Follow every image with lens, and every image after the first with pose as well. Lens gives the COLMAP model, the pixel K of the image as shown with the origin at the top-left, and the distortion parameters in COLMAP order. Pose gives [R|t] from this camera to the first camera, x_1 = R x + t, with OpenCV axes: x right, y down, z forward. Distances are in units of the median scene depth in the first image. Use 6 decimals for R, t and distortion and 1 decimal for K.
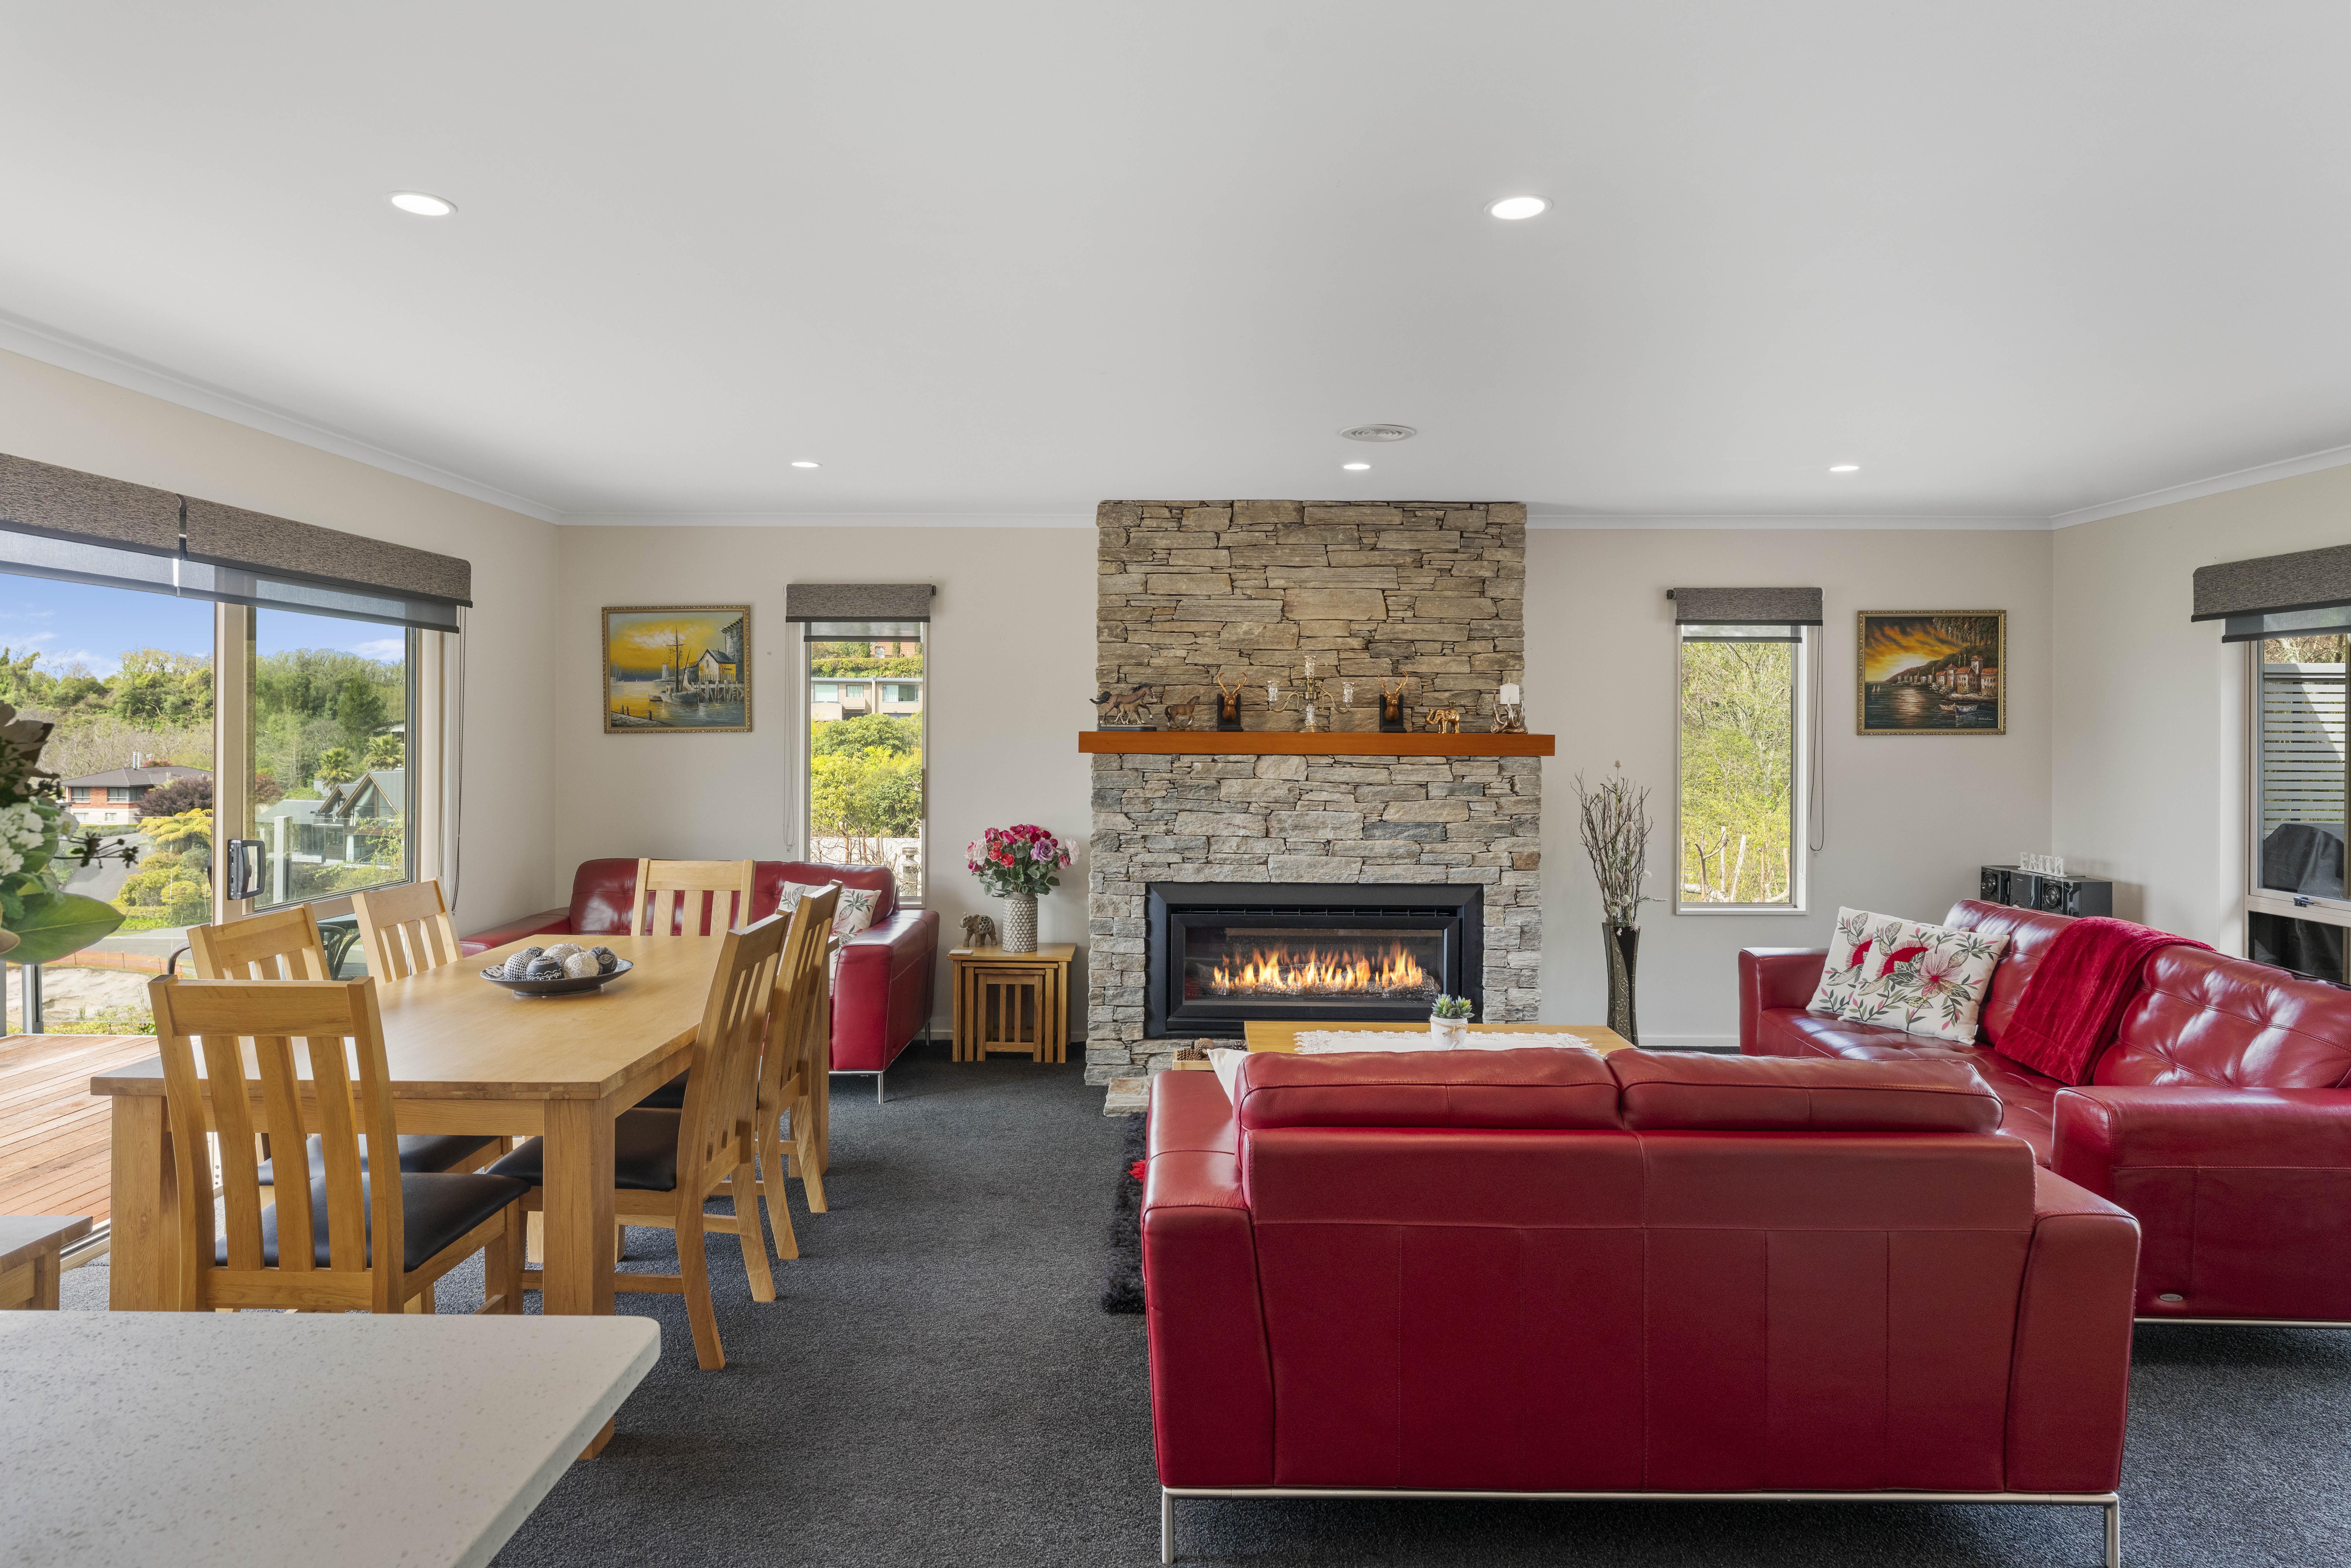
lens RADIAL K [[1406.9, 0, 1160.4], [0, 1406.9, 712.7], [0, 0, 1]] dist [0.006319, -0.000357]
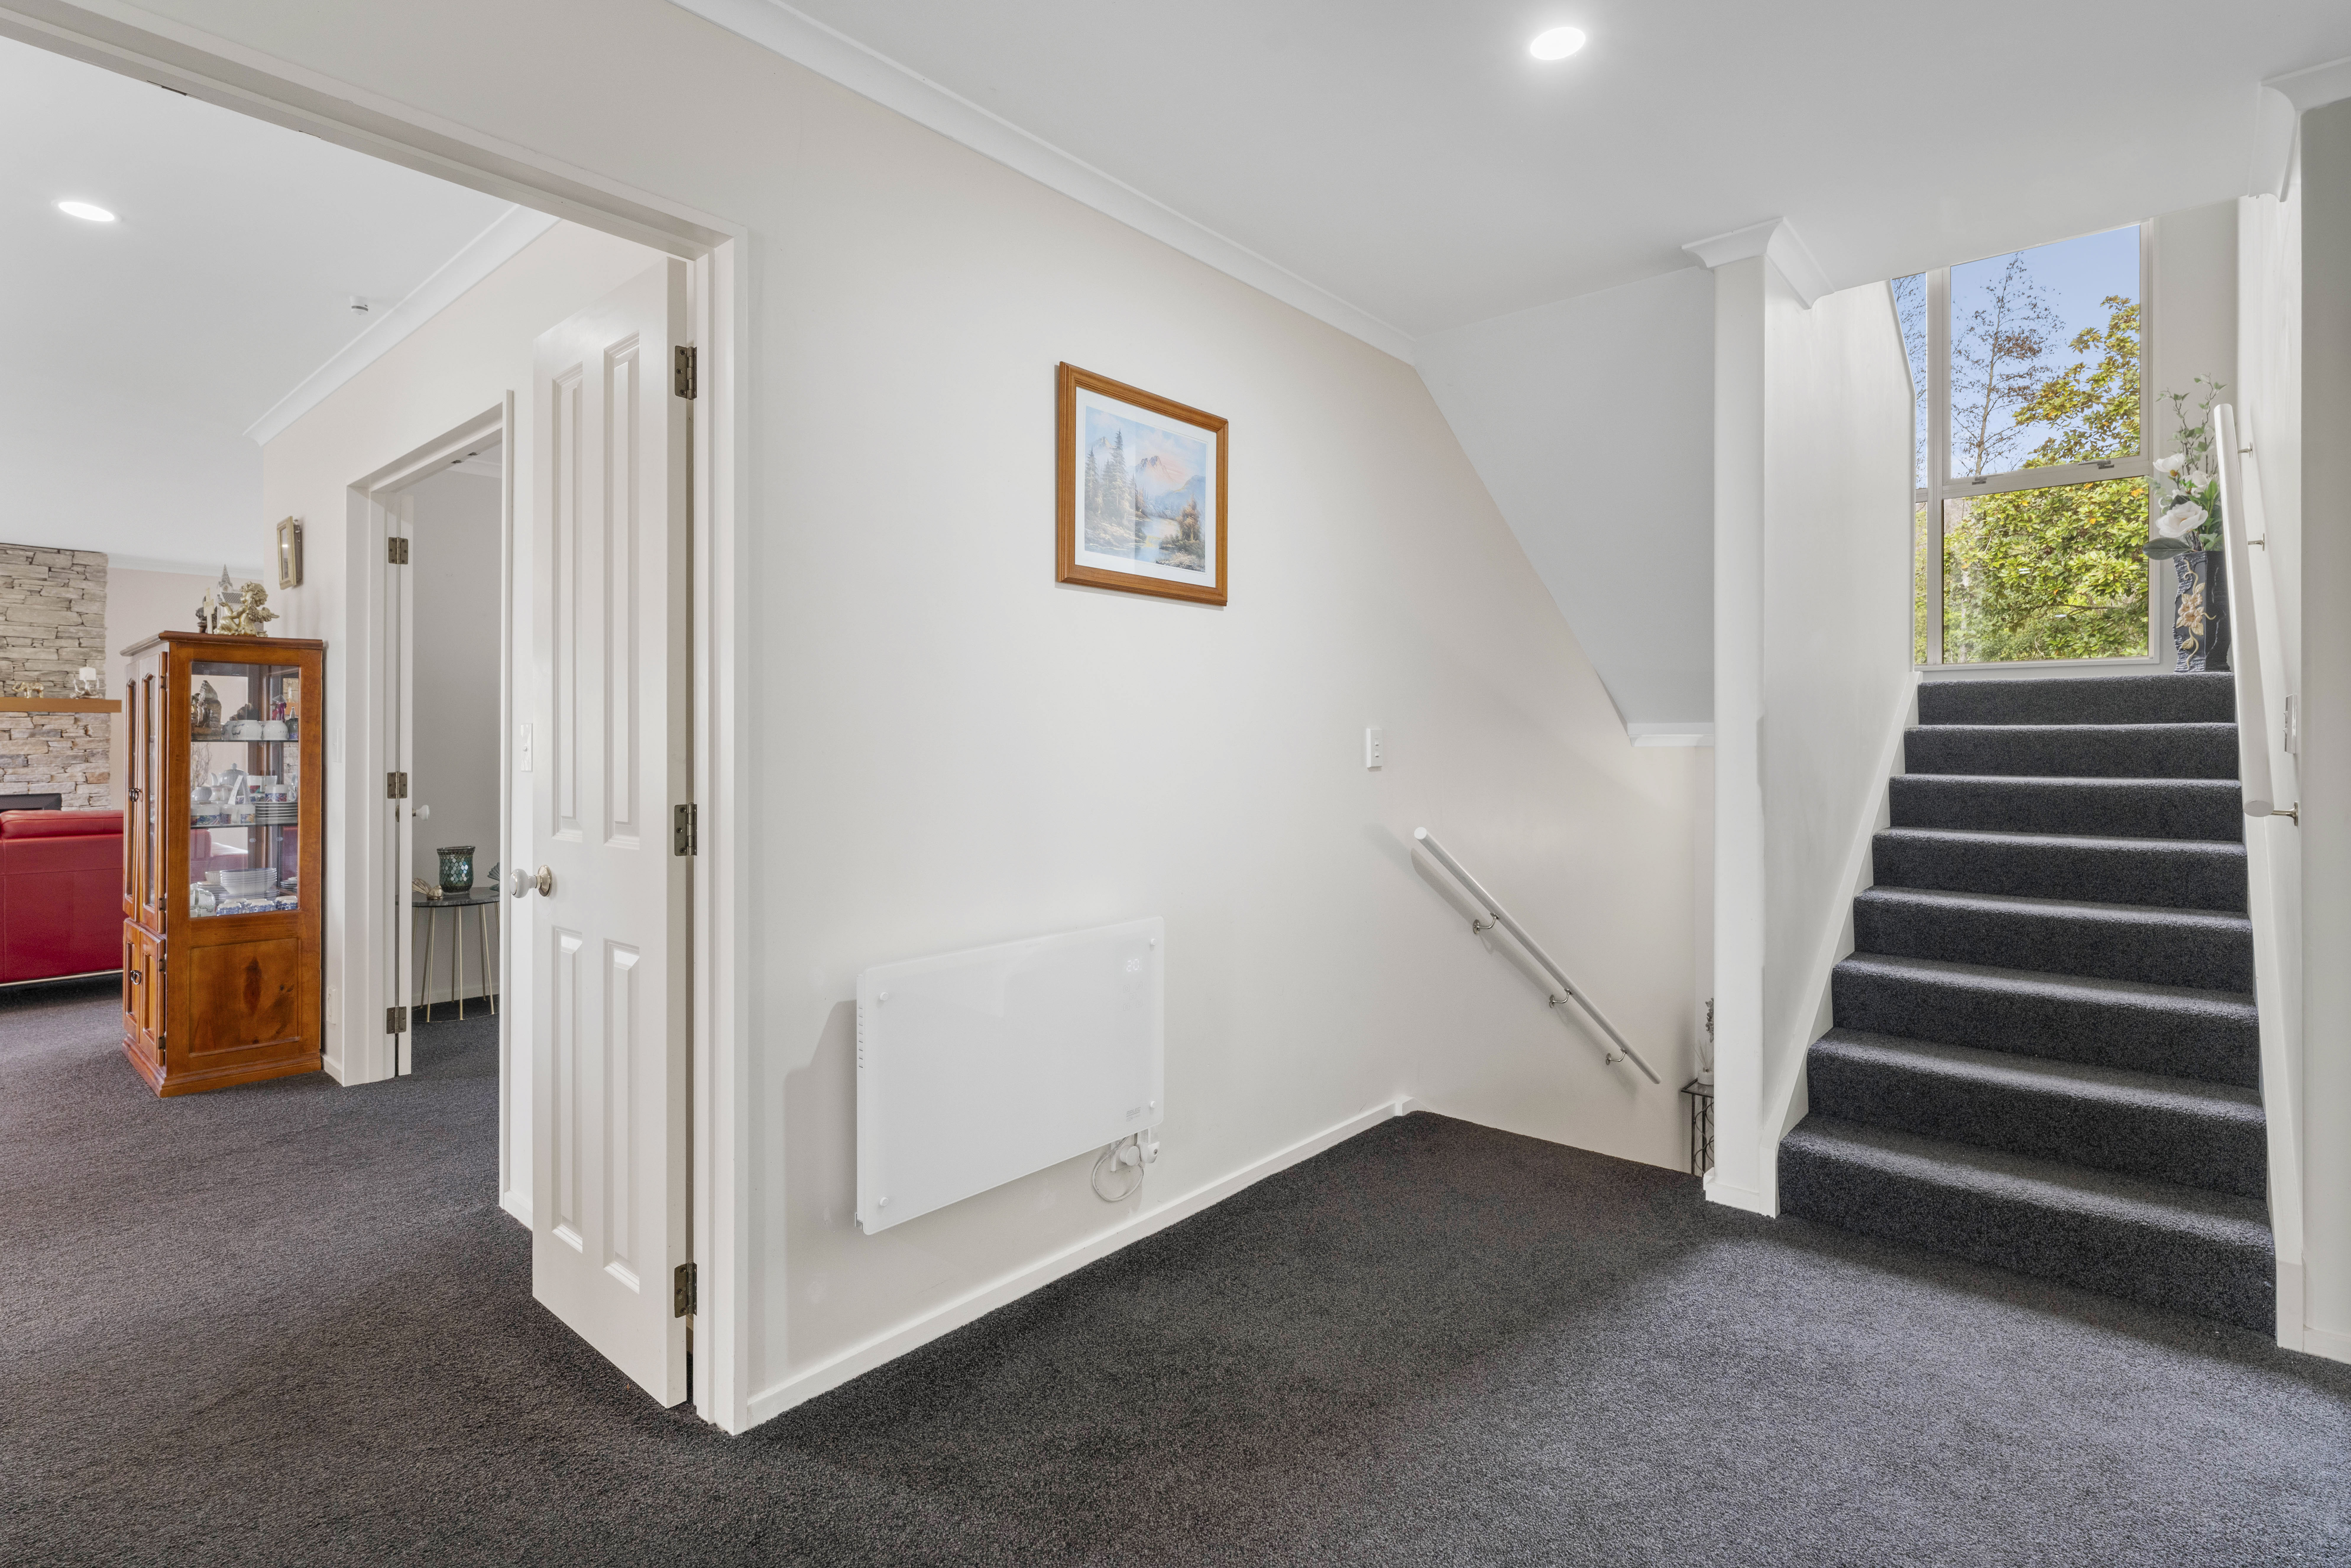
lens RADIAL K [[1188.0, 0, 1235.8], [0, 1188.0, 742.3], [0, 0, 1]] dist [-0.002262, -0.000311]
pose [[0.648167, -0.002813, 0.761493, 0.068401], [-0.004809, 0.999958, 0.007787, 0.045615], [-0.761483, -0.008709, 0.648127, -0.820284]]
